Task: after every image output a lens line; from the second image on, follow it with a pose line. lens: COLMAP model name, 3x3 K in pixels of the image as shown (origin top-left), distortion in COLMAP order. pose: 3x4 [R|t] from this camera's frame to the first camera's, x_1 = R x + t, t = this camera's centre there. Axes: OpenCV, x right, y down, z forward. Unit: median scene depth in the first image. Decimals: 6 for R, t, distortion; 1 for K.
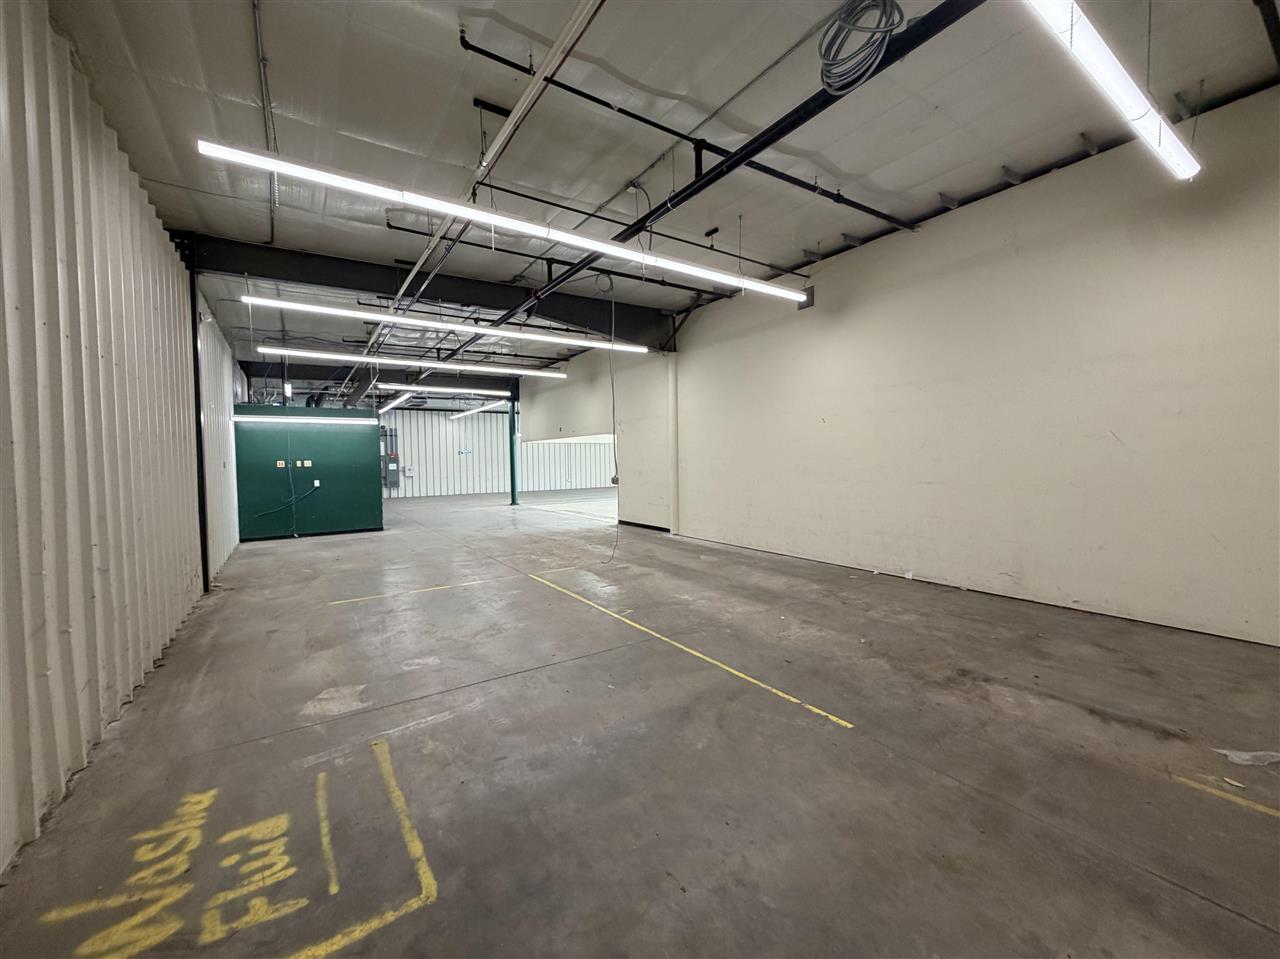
lens RADIAL K [[509.2, 0, 637.4], [0, 509.2, 479.9], [0, 0, 1]] dist [0.000747, 0.000485]
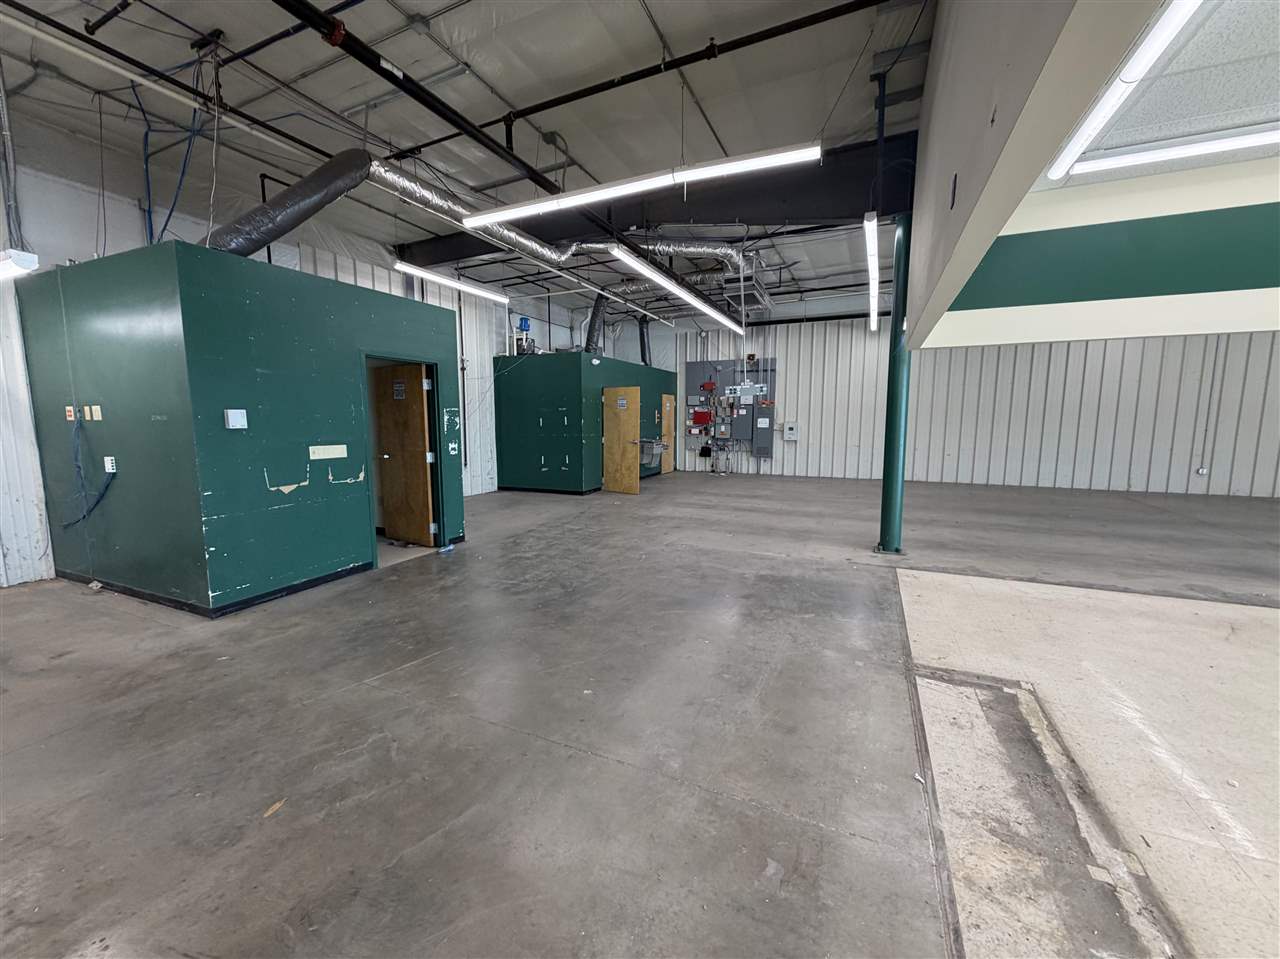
lens RADIAL K [[509.2, 0, 637.4], [0, 509.2, 479.9], [0, 0, 1]] dist [0.000747, 0.000485]
pose [[0.531249, 0.114032, -0.839506, -0.210887], [-0.040339, 0.993181, 0.109379, -0.083214], [0.846255, -0.024242, 0.532227, 2.394548]]
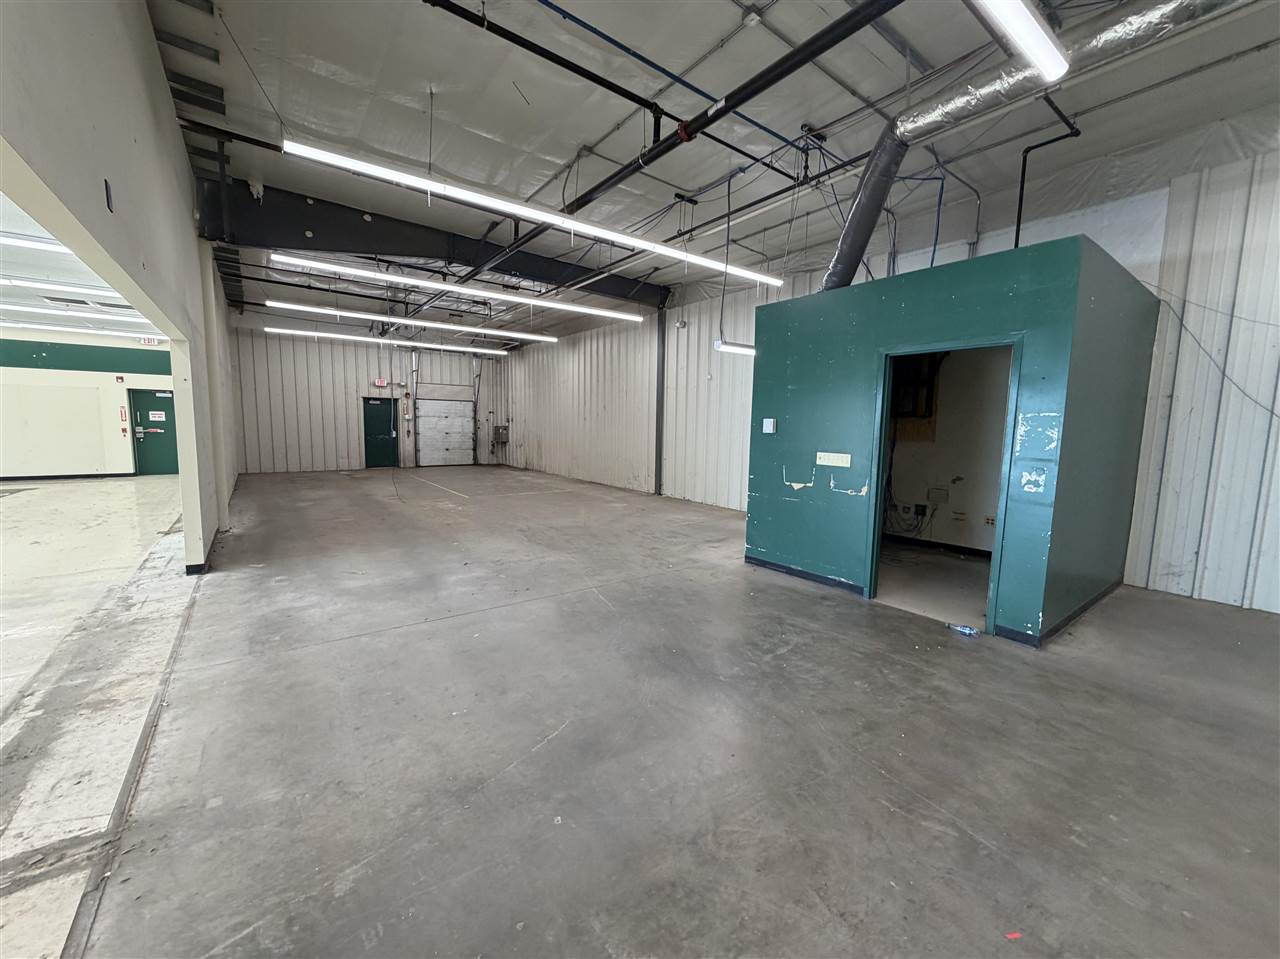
lens RADIAL K [[509.2, 0, 637.4], [0, 509.2, 479.9], [0, 0, 1]] dist [0.000747, 0.000485]
pose [[-0.998541, -0.000714, -0.053995, -0.745035], [-0.008878, 0.988478, 0.151103, -0.105948], [0.053265, 0.151362, -0.987042, 3.144783]]
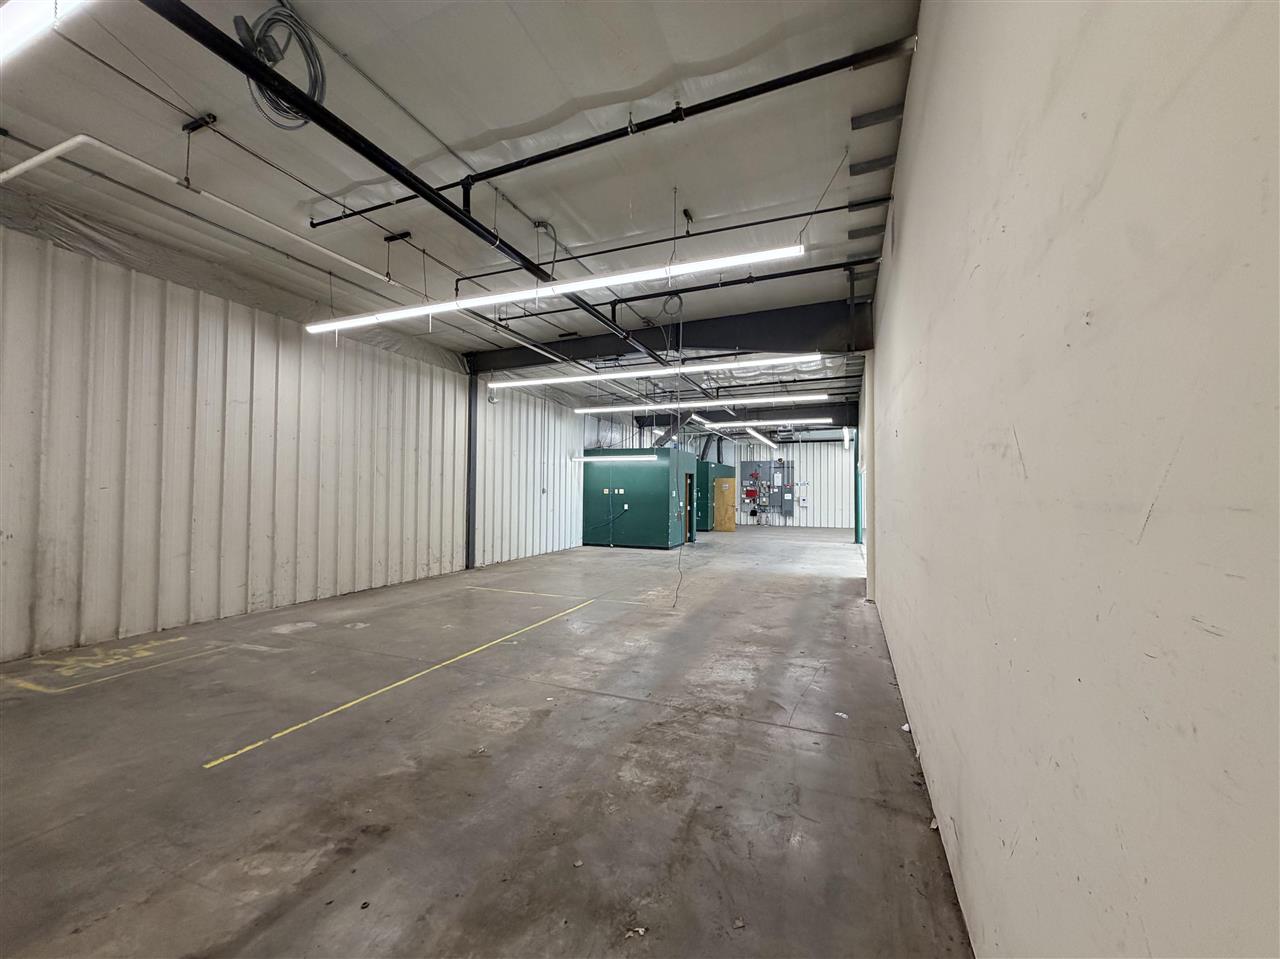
lens RADIAL K [[509.2, 0, 637.4], [0, 509.2, 479.9], [0, 0, 1]] dist [0.000747, 0.000485]
pose [[0.558109, 0.001544, -0.829766, 0.971333], [-0.051416, 0.998141, -0.032726, -0.044130], [0.828173, 0.060929, 0.557151, 0.634126]]
